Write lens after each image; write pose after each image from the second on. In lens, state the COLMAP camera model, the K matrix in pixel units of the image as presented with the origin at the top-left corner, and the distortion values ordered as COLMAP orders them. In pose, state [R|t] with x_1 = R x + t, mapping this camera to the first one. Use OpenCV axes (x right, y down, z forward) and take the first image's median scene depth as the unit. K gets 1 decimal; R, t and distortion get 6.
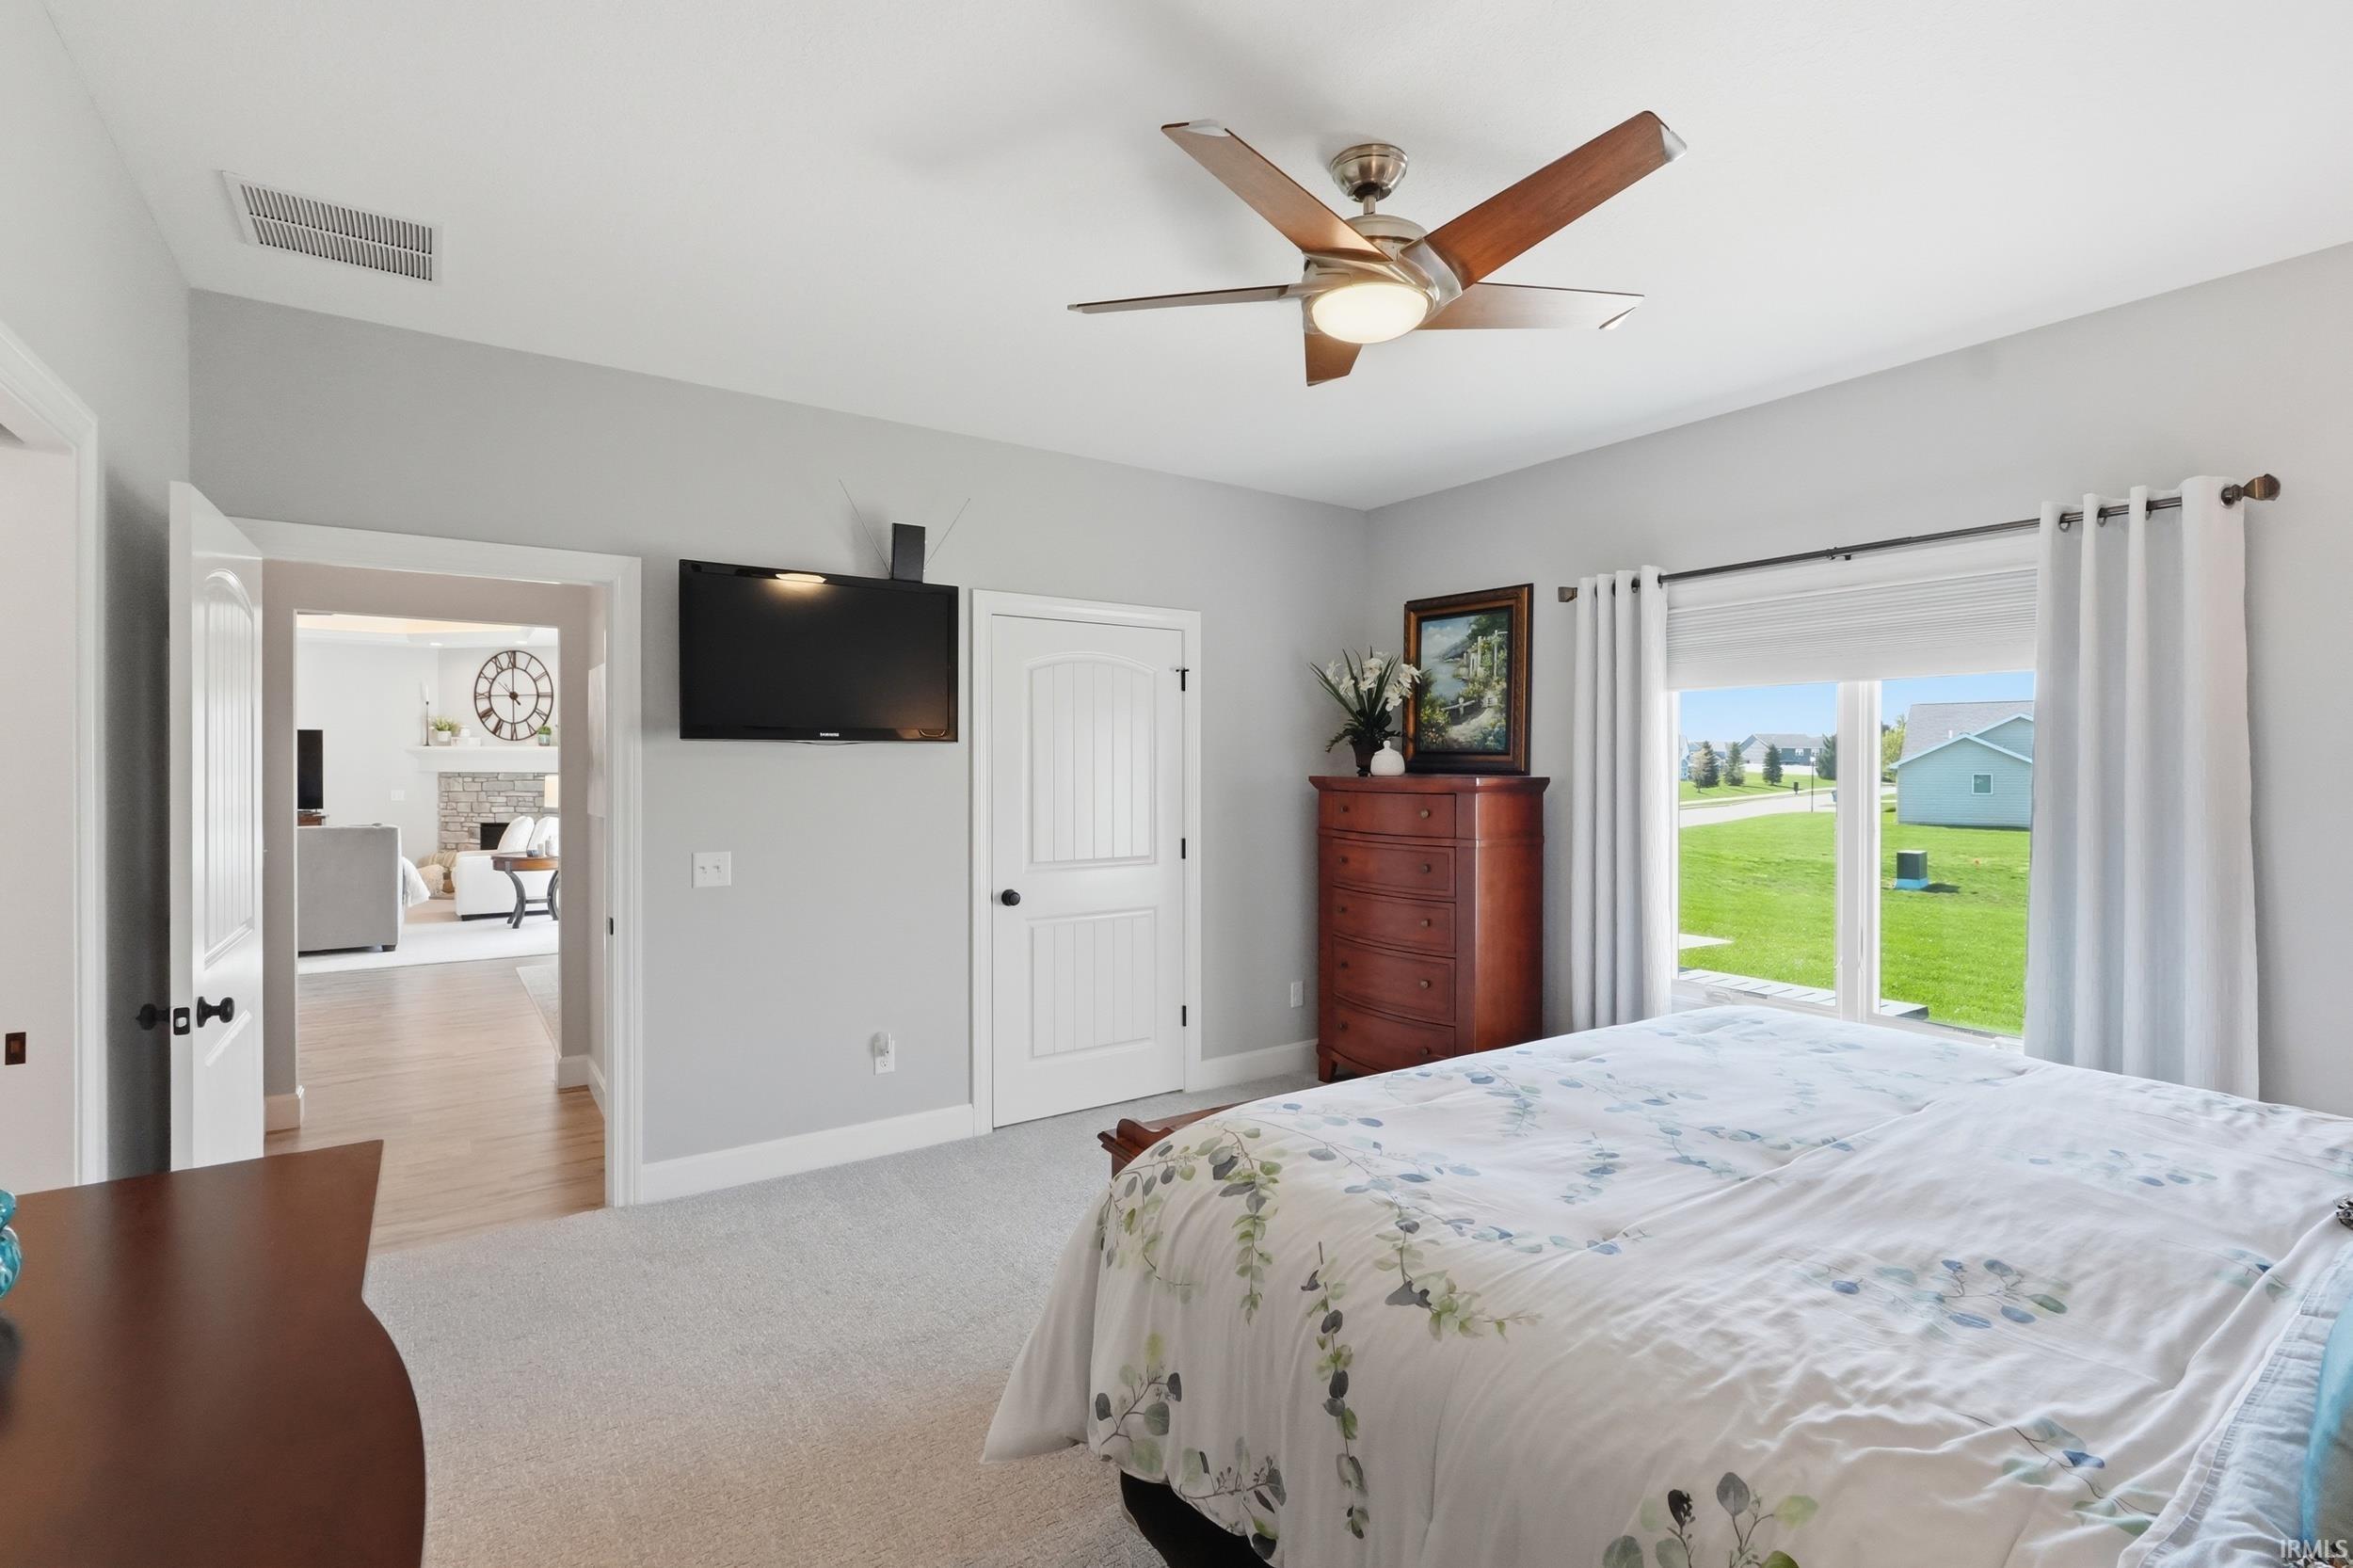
lens RADIAL K [[1084.5, 0, 1180.1], [0, 1084.5, 770.6], [0, 0, 1]] dist [-0.003632, -0.000215]
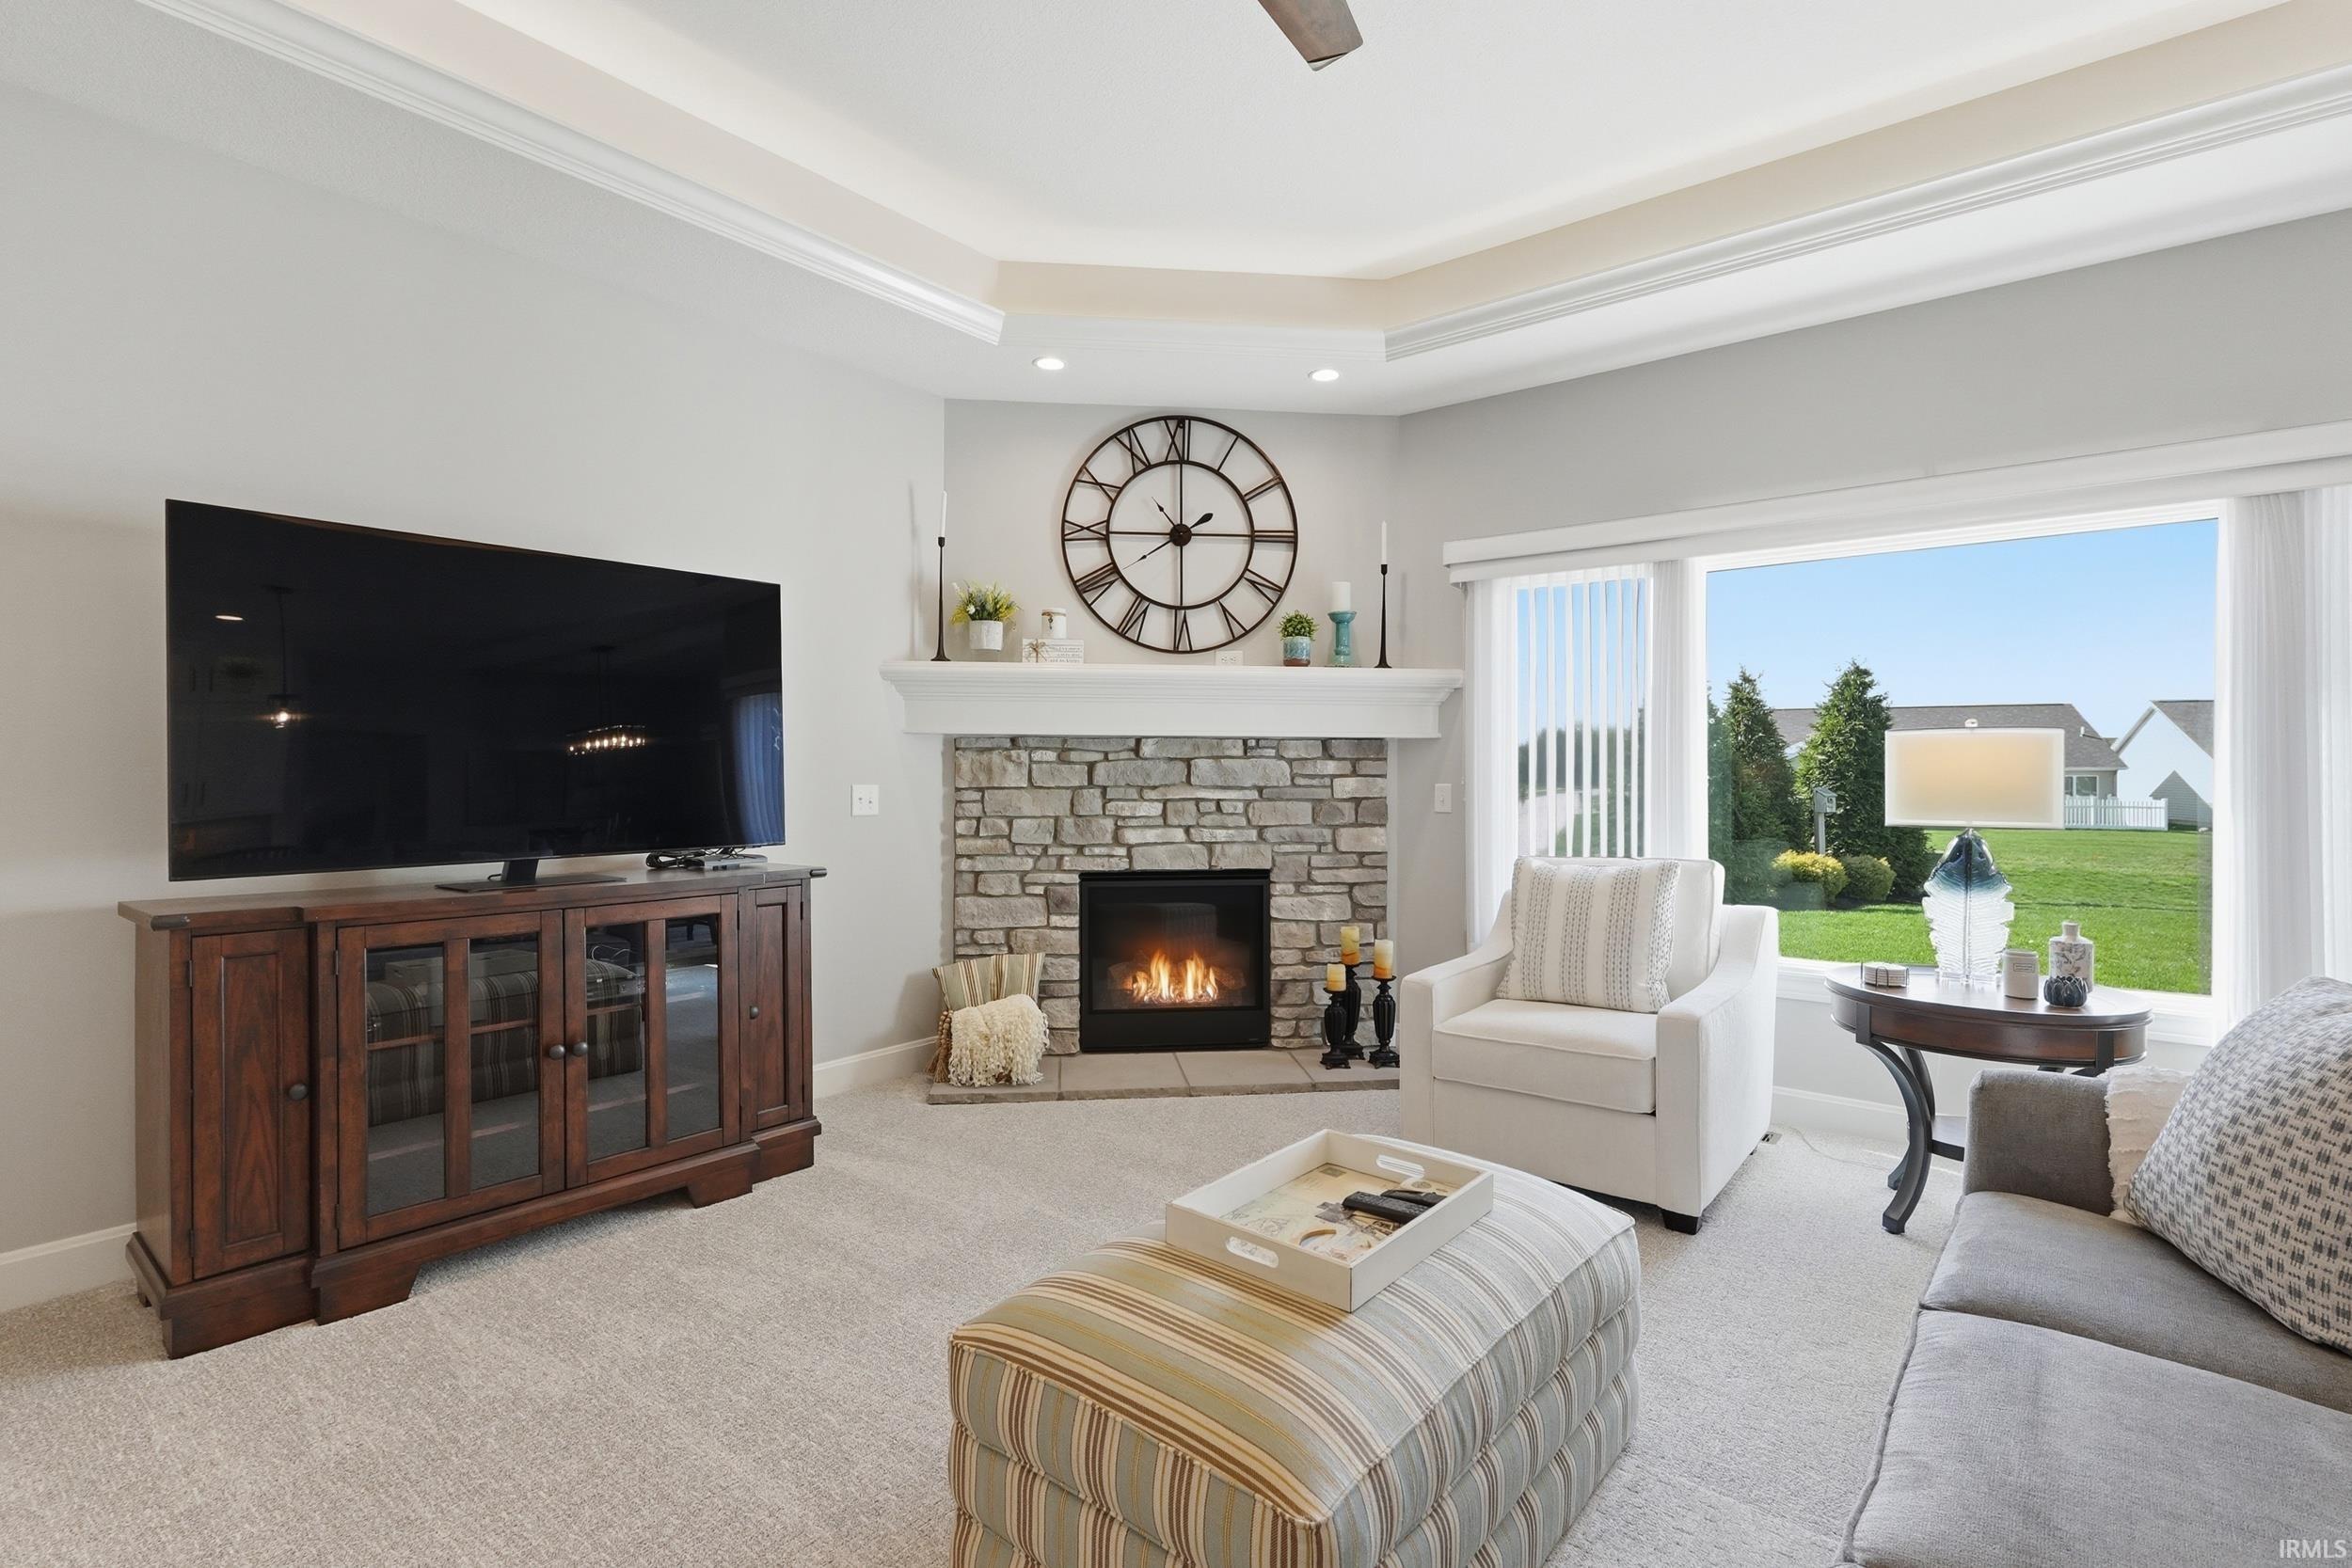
lens RADIAL K [[1105.1, 0, 1178.4], [0, 1105.1, 769.2], [0, 0, 1]] dist [-0.001143, 0.000036]
pose [[0.958917, 0.000977, 0.283685, -0.726899], [0.001094, 0.999974, -0.007141, 0.015689], [-0.283684, 0.007158, 0.958891, 0.629868]]
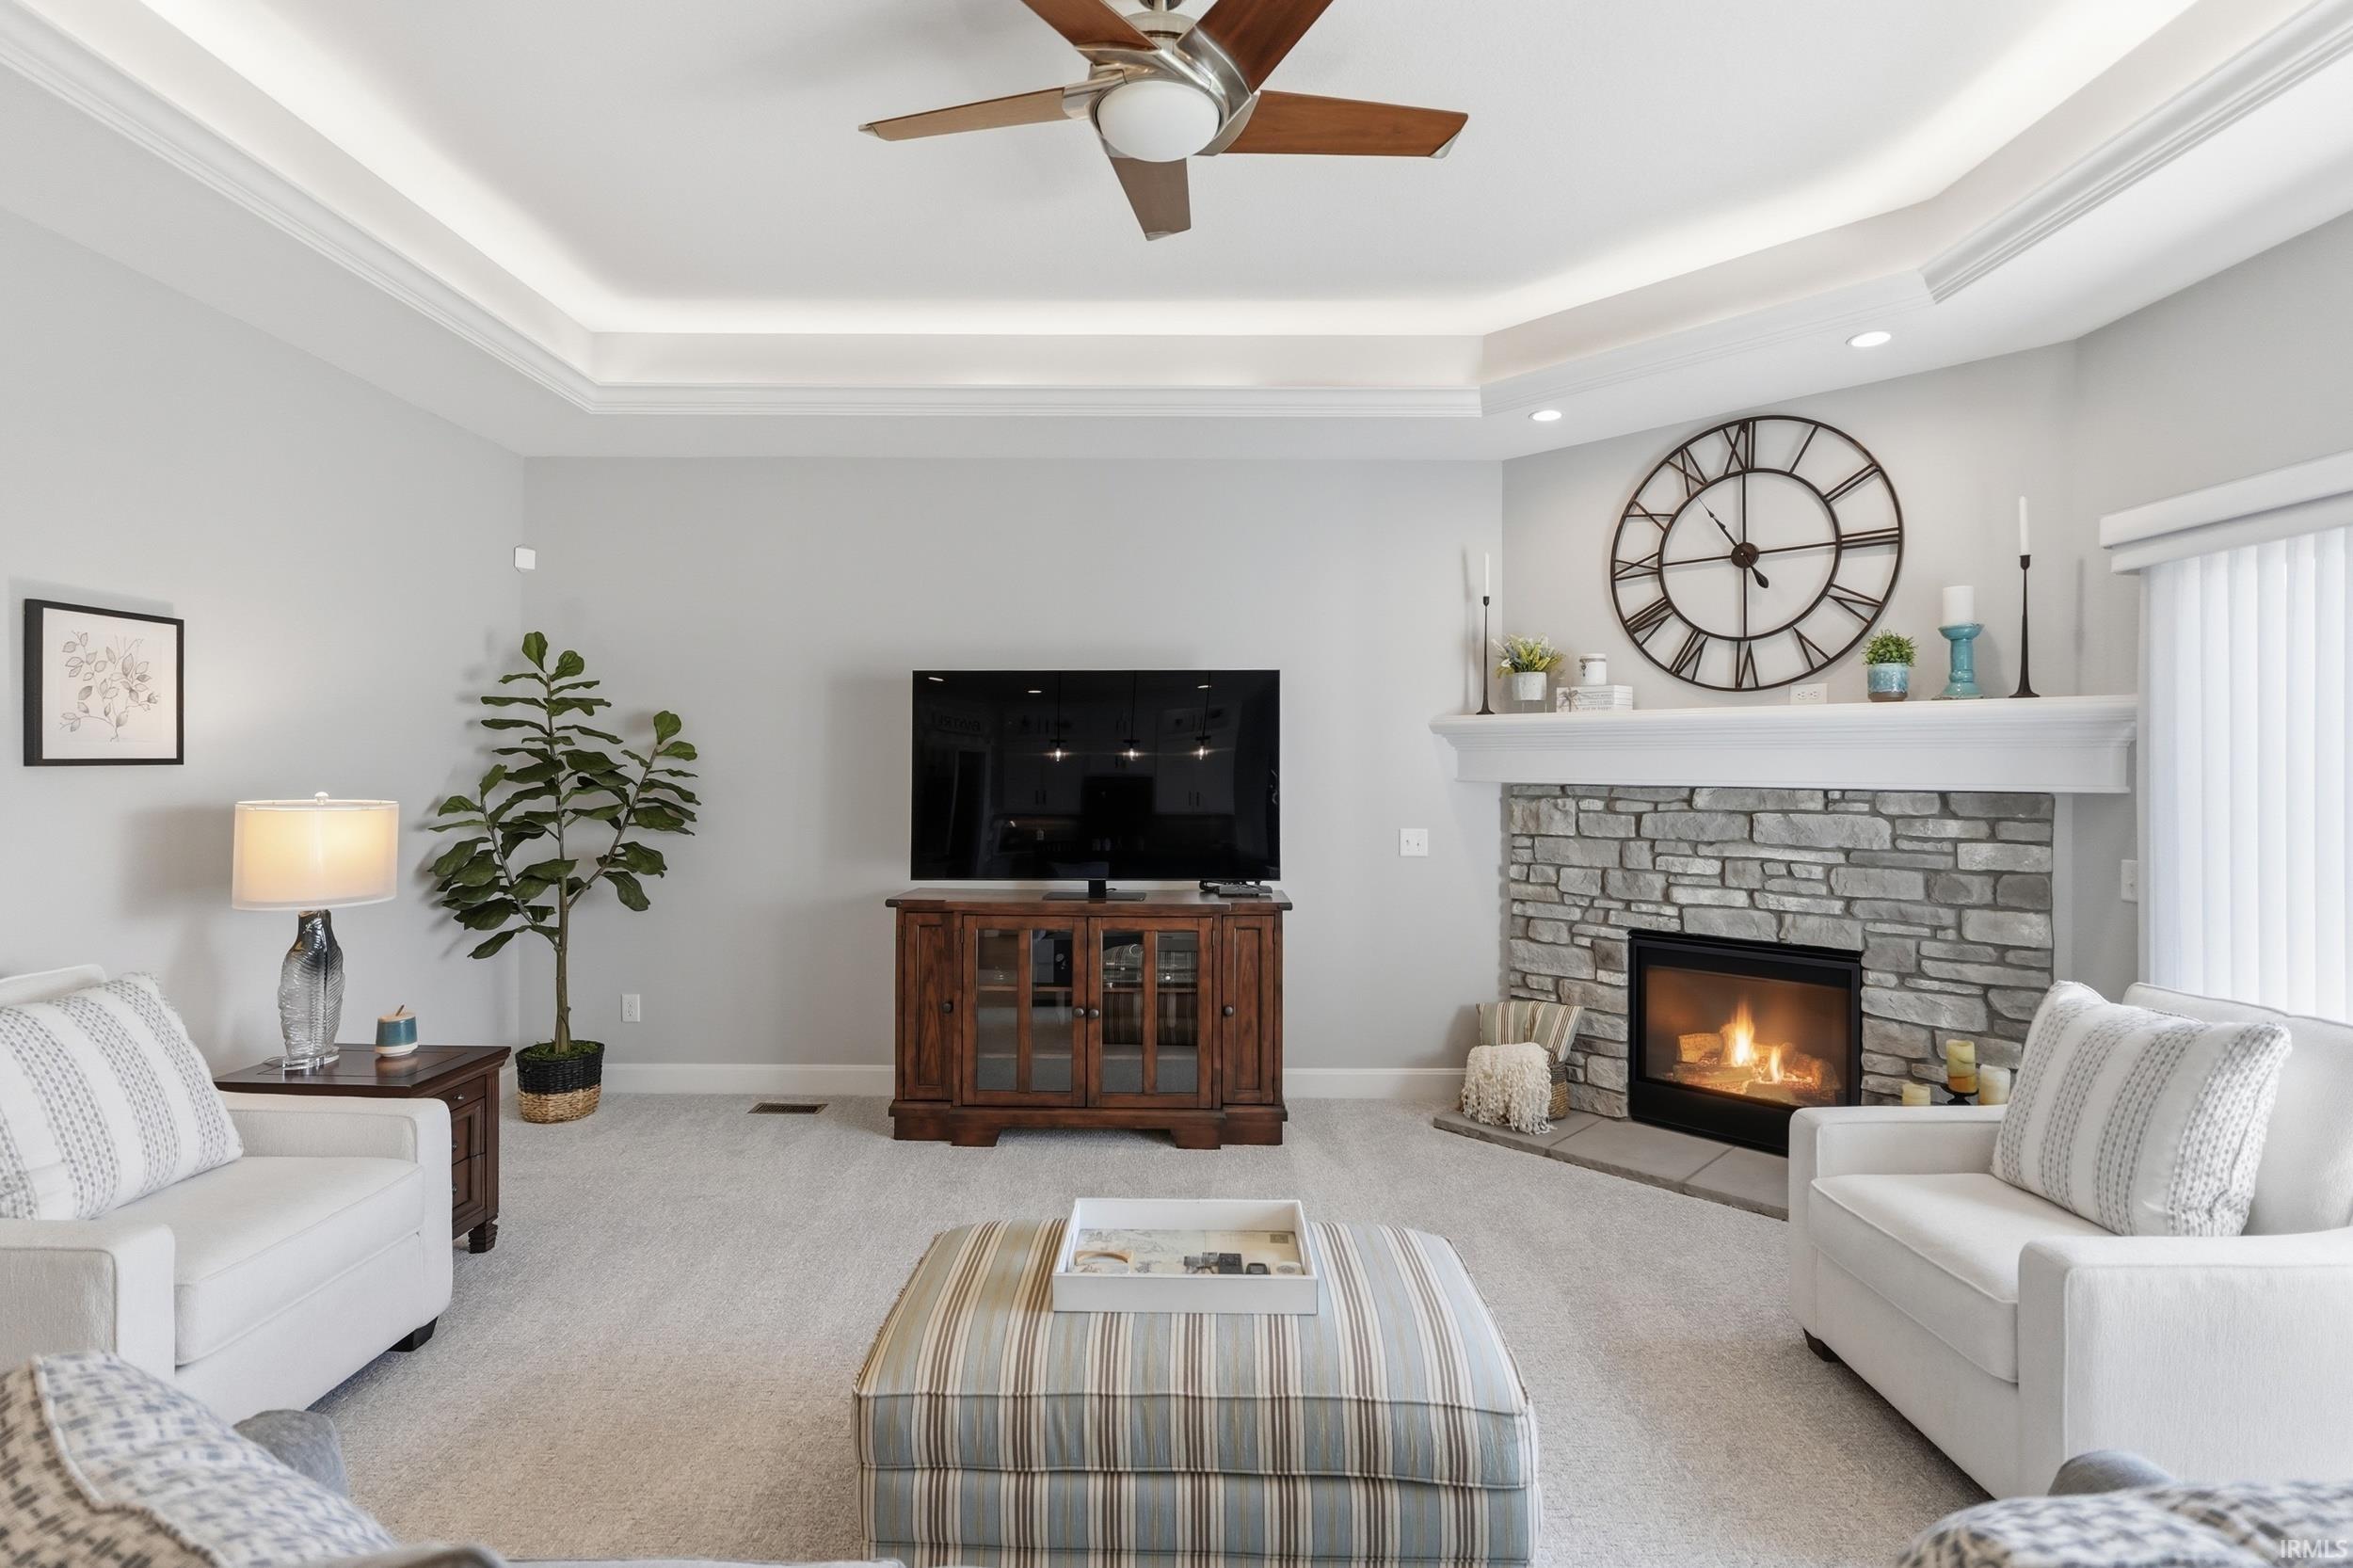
lens RADIAL K [[1099.3, 0, 1175.0], [0, 1099.3, 763.3], [0, 0, 1]] dist [-0.003850, -0.000120]
pose [[0.817679, -0.000340, -0.575674, -0.565185], [-0.006103, 0.999939, -0.009259, -0.001385], [0.575642, 0.011084, 0.817627, 0.625696]]
